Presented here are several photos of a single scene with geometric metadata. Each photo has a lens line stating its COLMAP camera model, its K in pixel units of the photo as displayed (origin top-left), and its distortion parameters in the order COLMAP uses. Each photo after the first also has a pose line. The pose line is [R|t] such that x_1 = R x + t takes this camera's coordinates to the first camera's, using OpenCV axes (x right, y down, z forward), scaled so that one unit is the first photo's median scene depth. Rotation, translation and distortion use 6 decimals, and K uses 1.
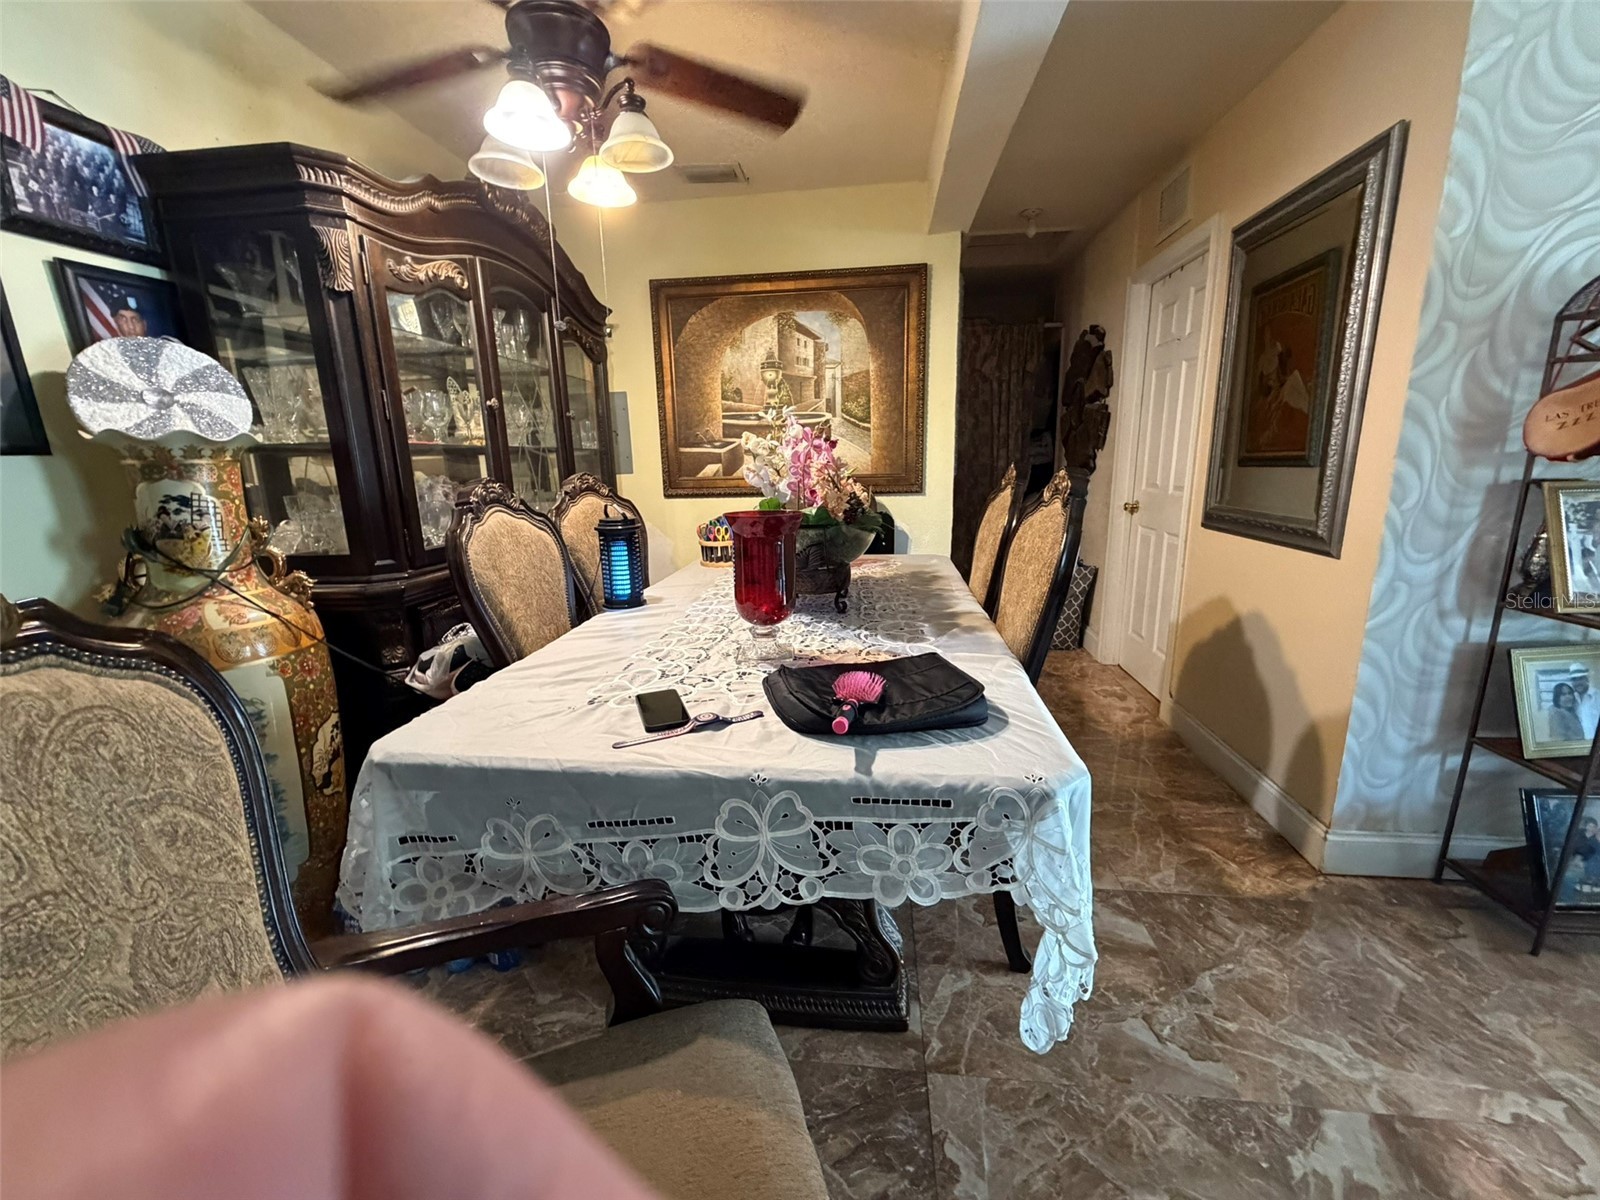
lens RADIAL K [[640.4, 0, 793.9], [0, 640.4, 599.1], [0, 0, 1]] dist [-0.000431, -0.000077]
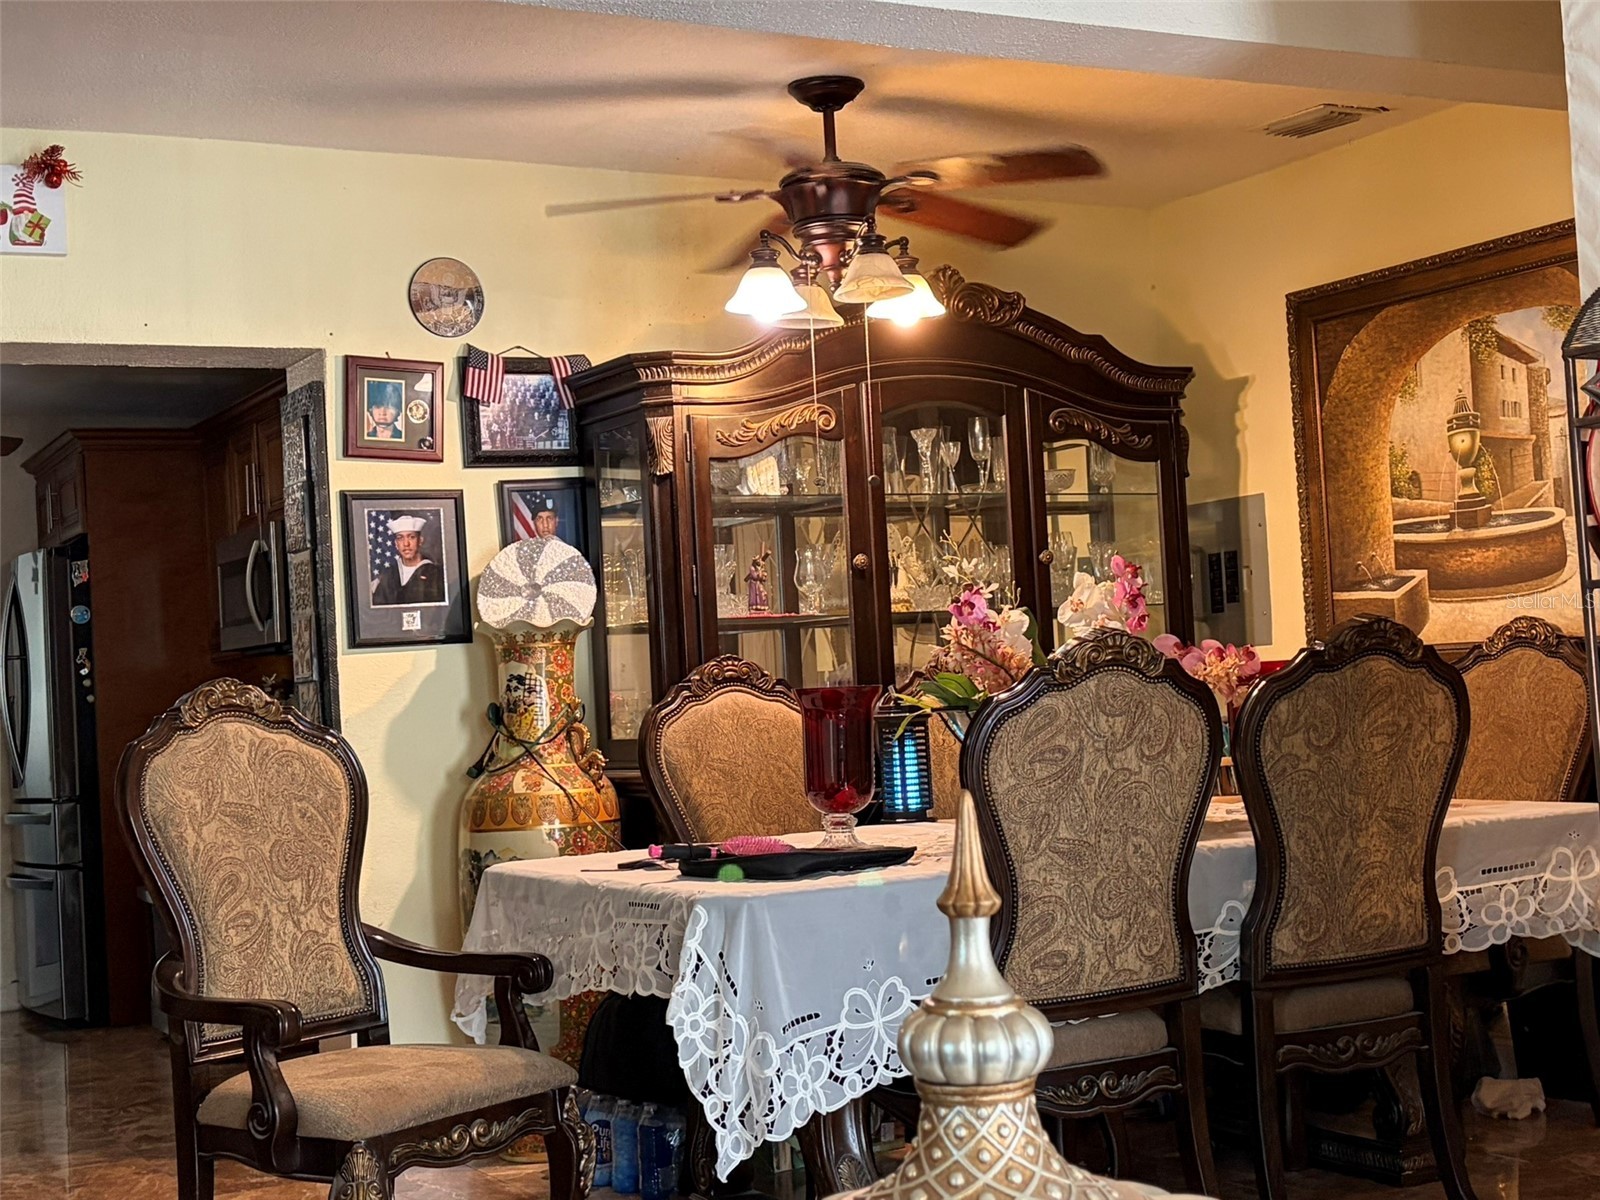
lens RADIAL K [[2246.0, 0, 800.7], [0, 2246.0, 600.6], [0, 0, 1]] dist [0.166744, 0.000000]
pose [[0.579574, -0.037858, -0.814040, 2.316162], [-0.136704, 0.980248, -0.142917, 0.189463], [0.803371, 0.194114, 0.562951, -0.783147]]
